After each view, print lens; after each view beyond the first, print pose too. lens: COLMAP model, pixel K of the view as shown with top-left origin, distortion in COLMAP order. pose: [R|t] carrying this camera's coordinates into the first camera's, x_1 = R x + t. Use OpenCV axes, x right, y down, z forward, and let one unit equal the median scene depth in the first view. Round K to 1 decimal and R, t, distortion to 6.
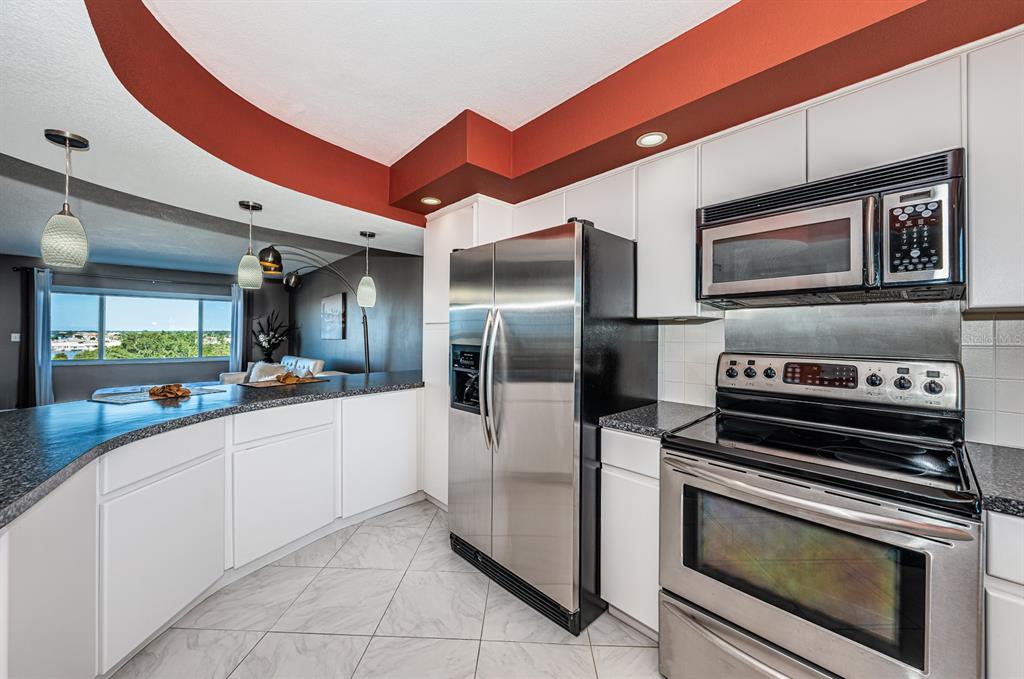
lens RADIAL K [[386.5, 0, 512.4], [0, 386.5, 330.7], [0, 0, 1]] dist [-0.001077, -0.000114]
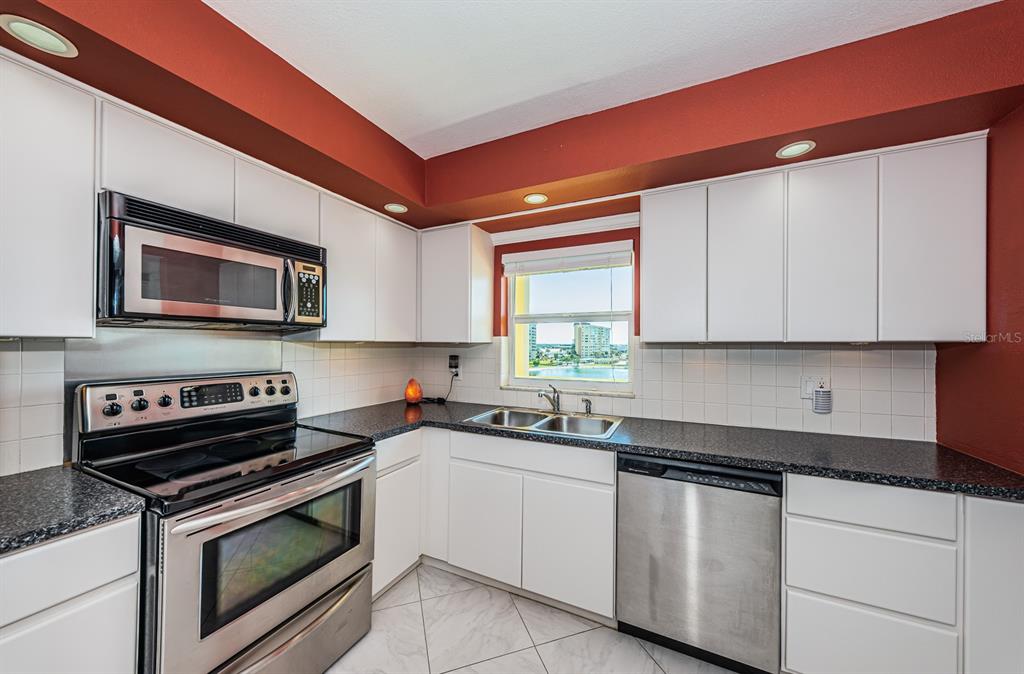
lens RADIAL K [[358.0, 0, 509.8], [0, 358.0, 343.6], [0, 0, 1]] dist [0.001739, 0.000149]
pose [[-0.369642, -0.003391, 0.929168, -0.538050], [-0.013559, 0.999907, -0.001745, -0.046409], [-0.929075, -0.013243, -0.369653, 0.687966]]
